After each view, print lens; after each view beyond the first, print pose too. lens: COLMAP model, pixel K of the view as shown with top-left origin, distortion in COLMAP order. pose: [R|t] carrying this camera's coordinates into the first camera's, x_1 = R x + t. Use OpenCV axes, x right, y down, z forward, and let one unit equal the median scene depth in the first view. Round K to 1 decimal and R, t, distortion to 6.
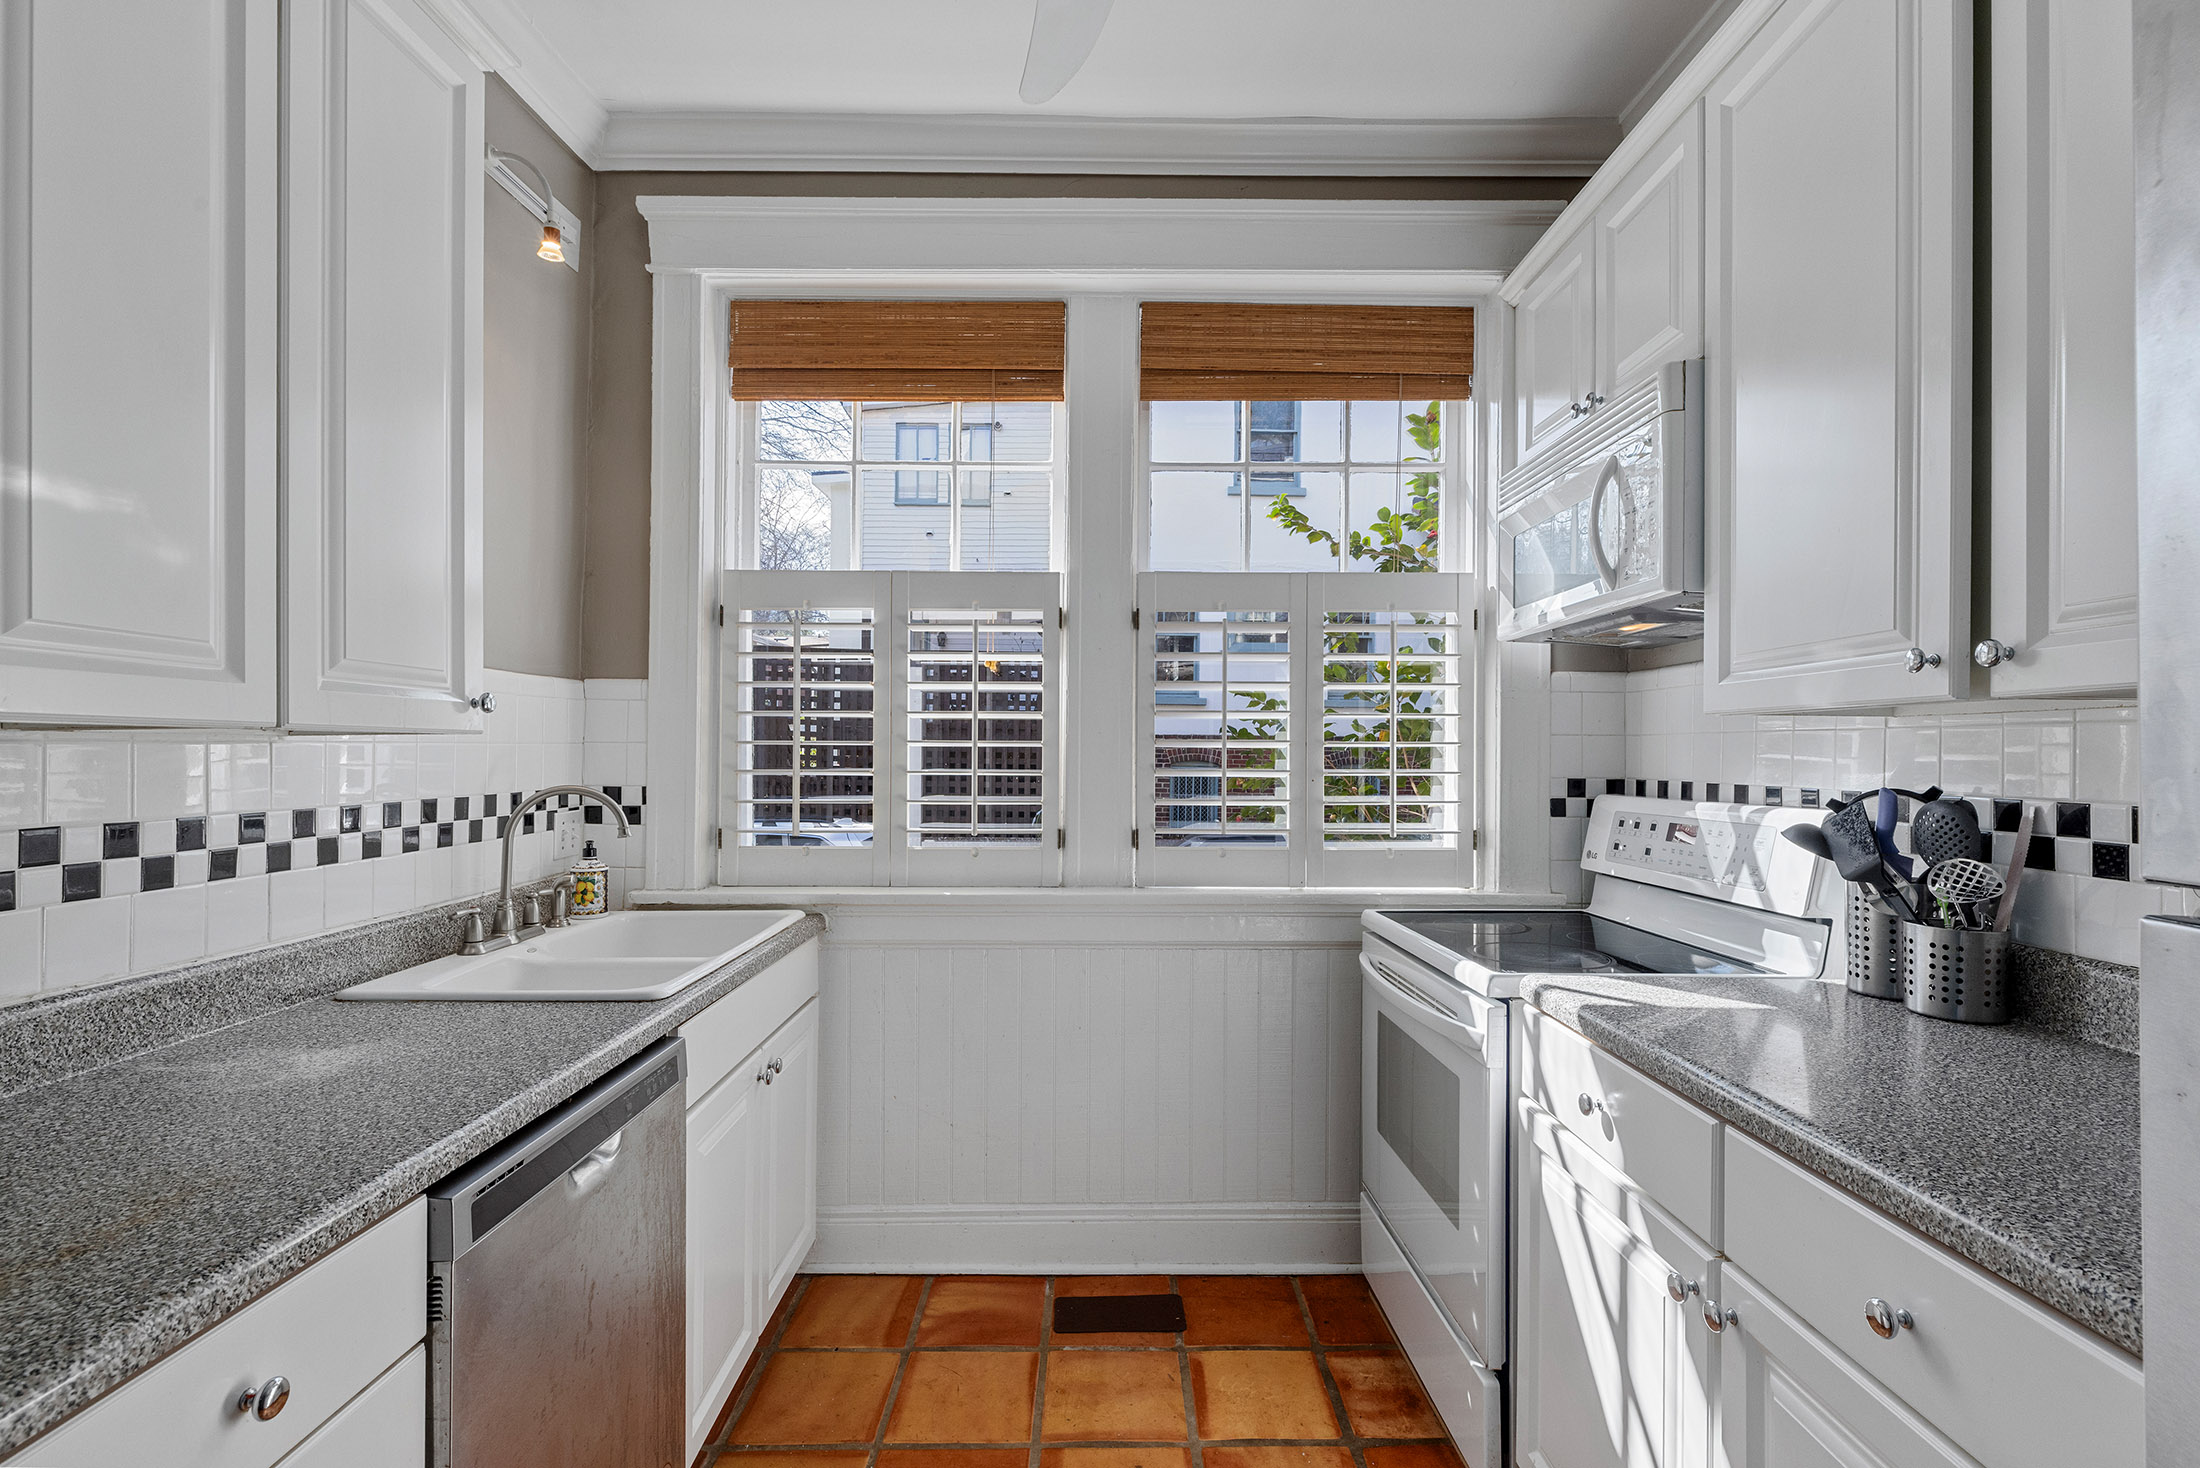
lens RADIAL K [[986.5, 0, 1117.2], [0, 986.5, 738.2], [0, 0, 1]] dist [0.000642, -0.000571]
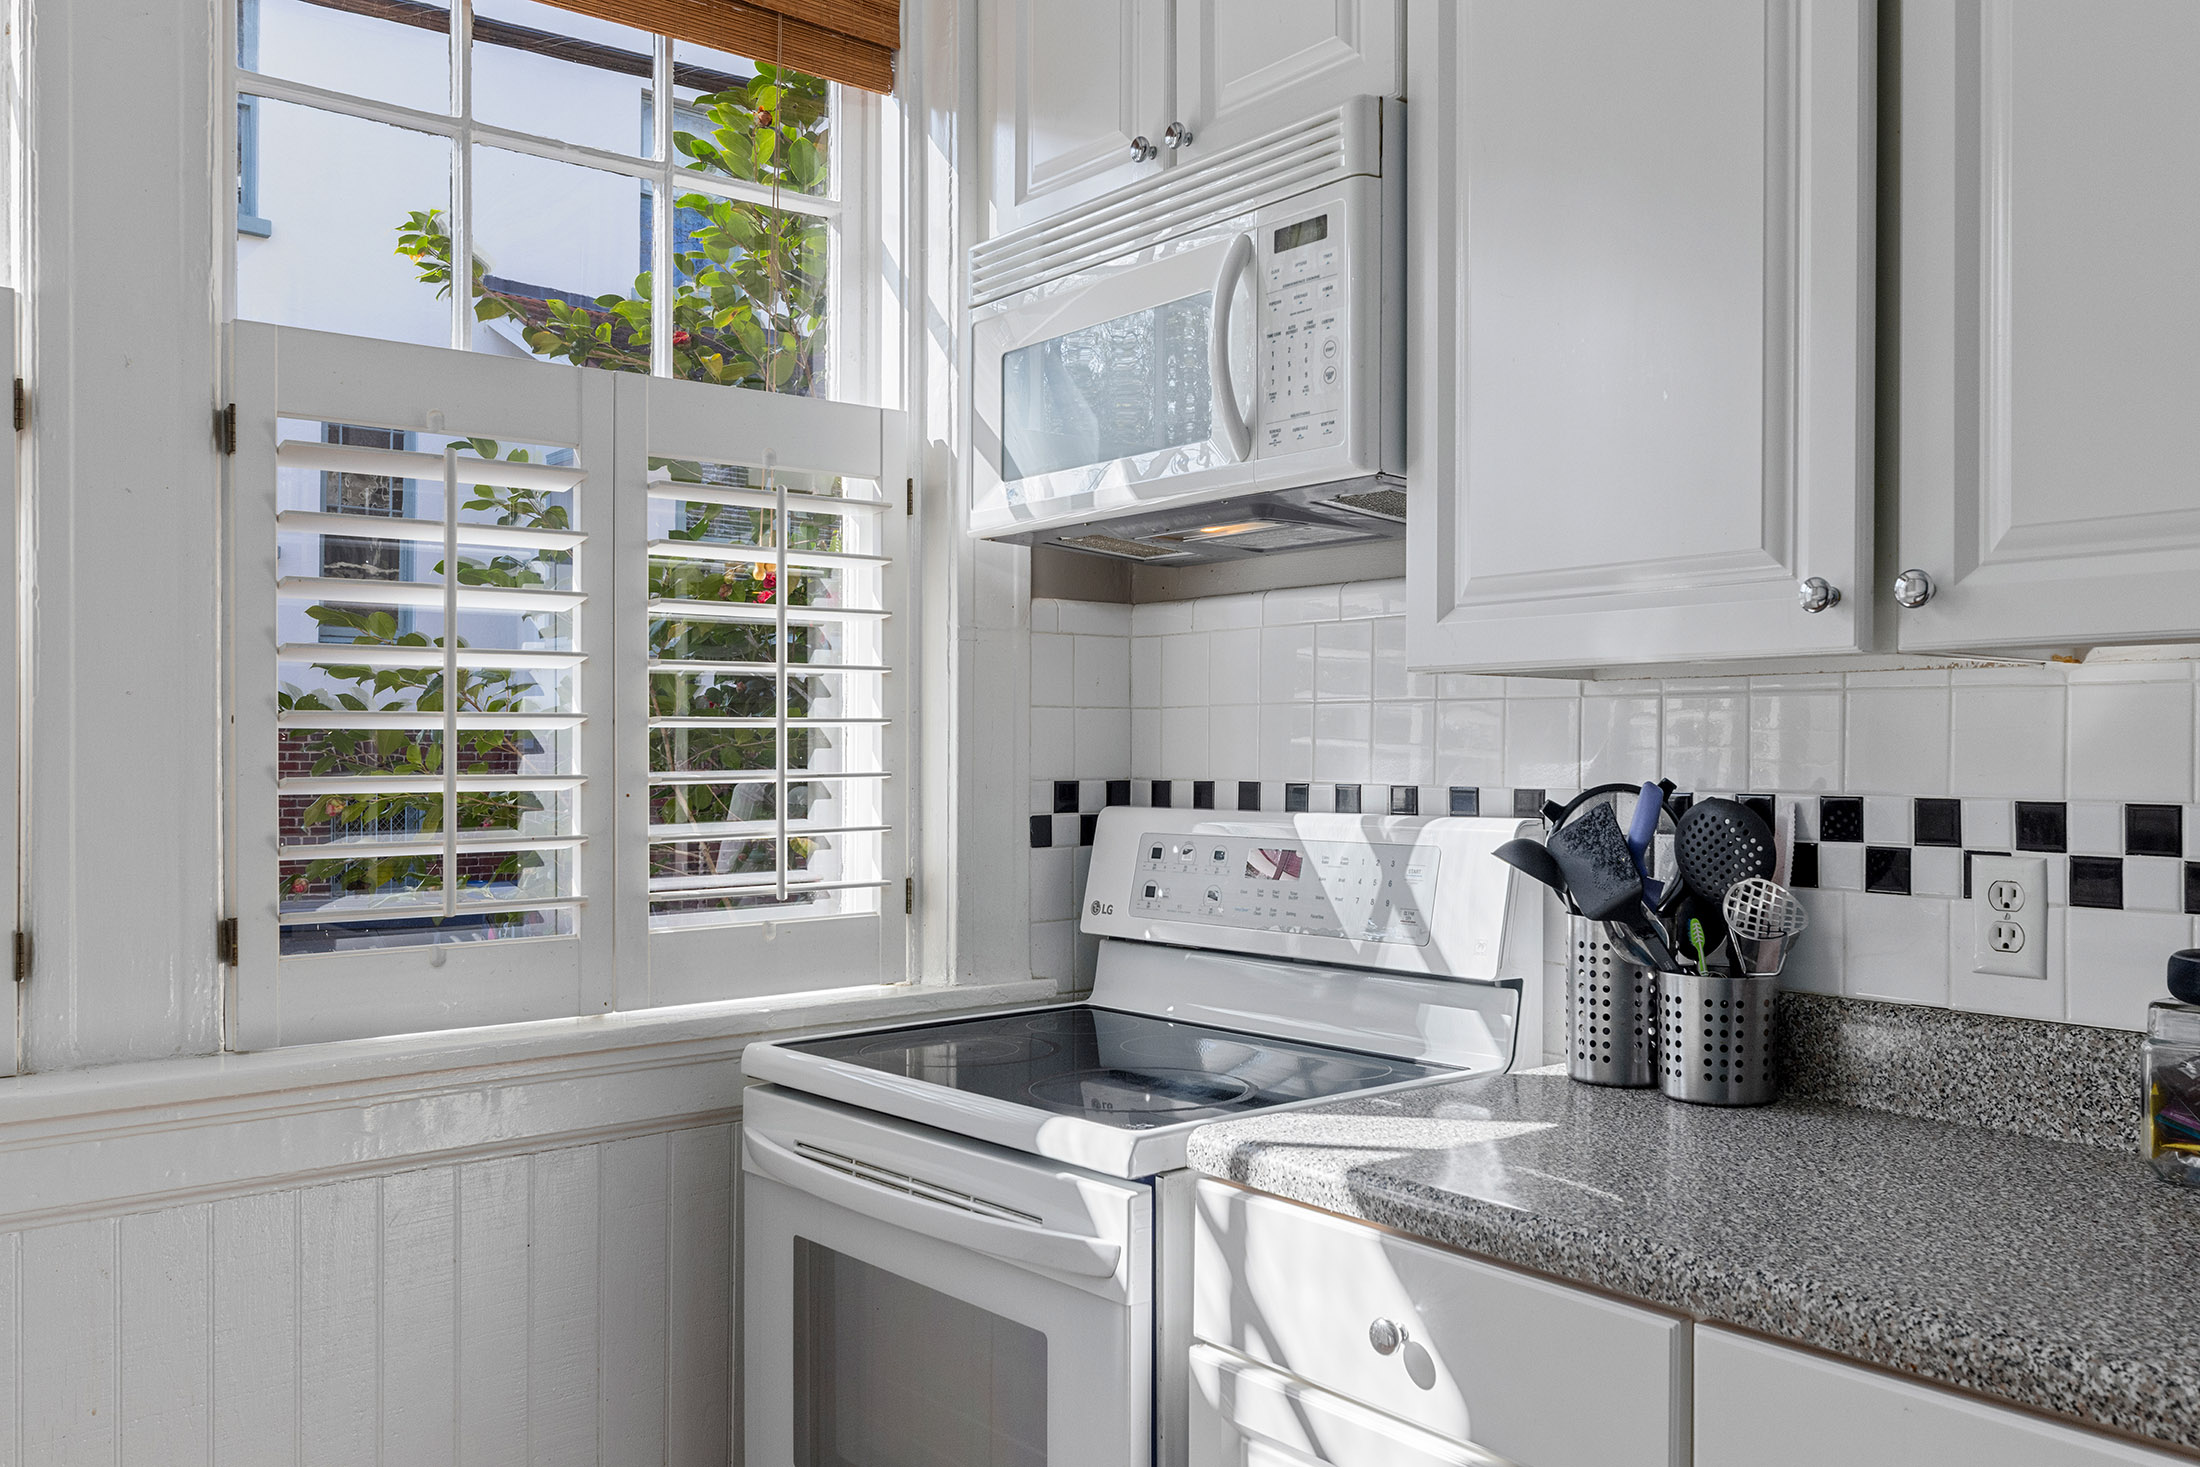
lens RADIAL K [[1708.4, 0, 1102.4], [0, 1708.4, 749.0], [0, 0, 1]] dist [-0.016463, 0.004072]
pose [[0.770311, -0.007112, 0.637629, -0.203593], [-0.003224, 0.999882, 0.015047, 0.007610], [-0.637660, -0.013647, 0.770197, 0.240729]]
